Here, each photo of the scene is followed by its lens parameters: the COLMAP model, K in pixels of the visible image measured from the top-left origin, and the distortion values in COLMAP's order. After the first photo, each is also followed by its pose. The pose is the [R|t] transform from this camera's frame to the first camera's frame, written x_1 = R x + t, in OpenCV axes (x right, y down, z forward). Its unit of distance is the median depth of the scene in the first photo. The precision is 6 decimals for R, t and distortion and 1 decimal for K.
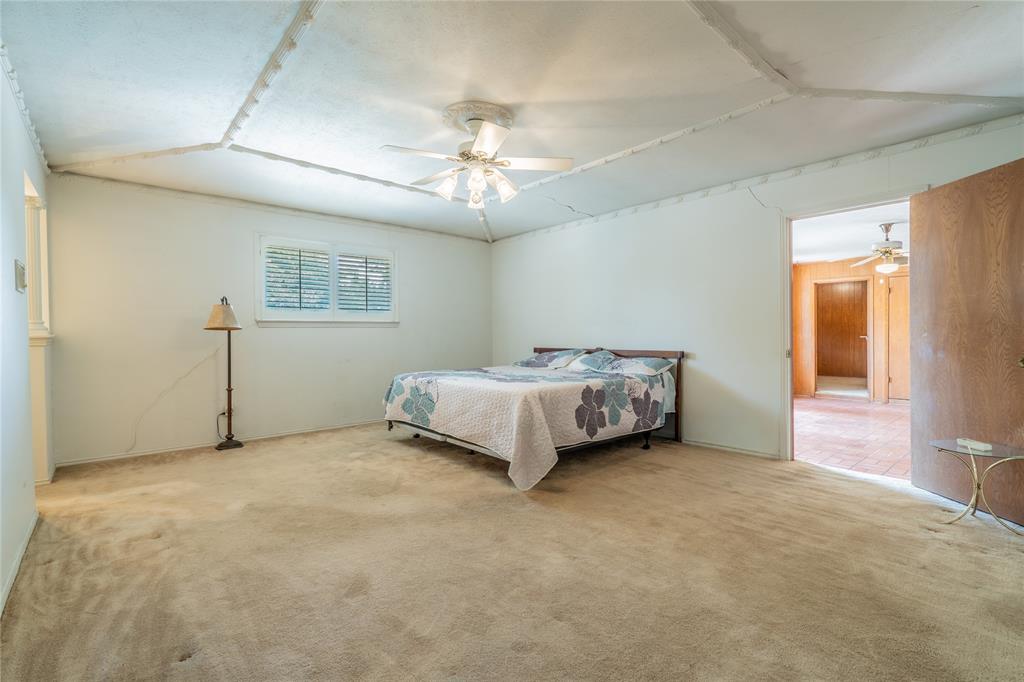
lens RADIAL K [[463.5, 0, 505.9], [0, 463.5, 338.2], [0, 0, 1]] dist [0.026069, 0.000405]
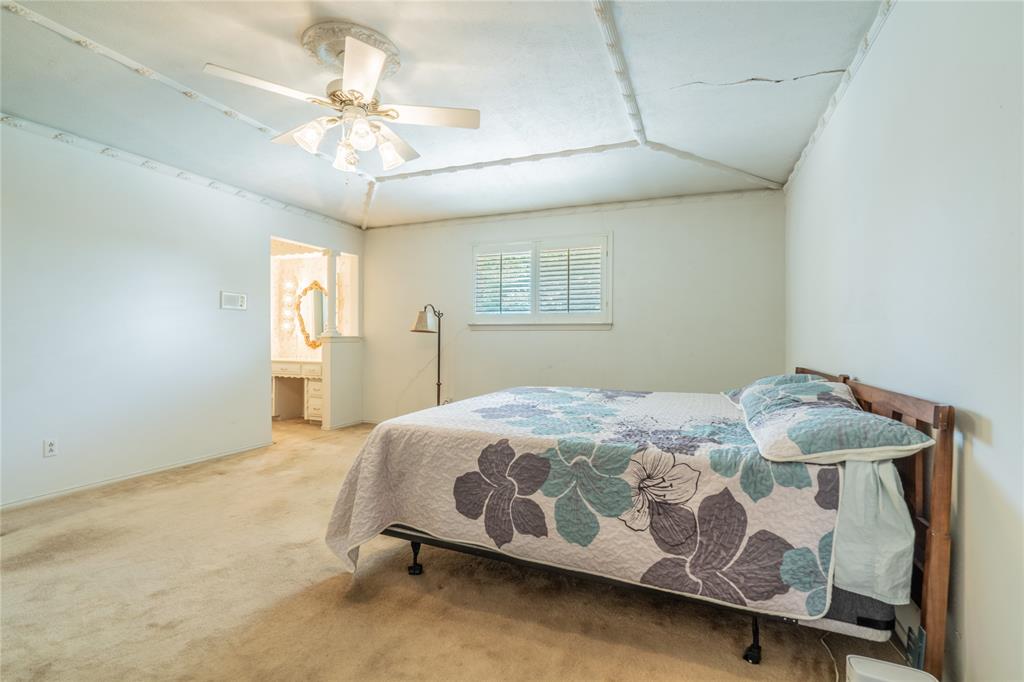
lens RADIAL K [[464.4, 0, 504.0], [0, 464.4, 337.8], [0, 0, 1]] dist [-0.008389, 0.002517]
pose [[0.446257, 0.009263, -0.894857, 0.632470], [-0.023608, 0.999720, -0.001425, -0.008442], [0.894593, 0.021761, 0.446351, 0.777204]]
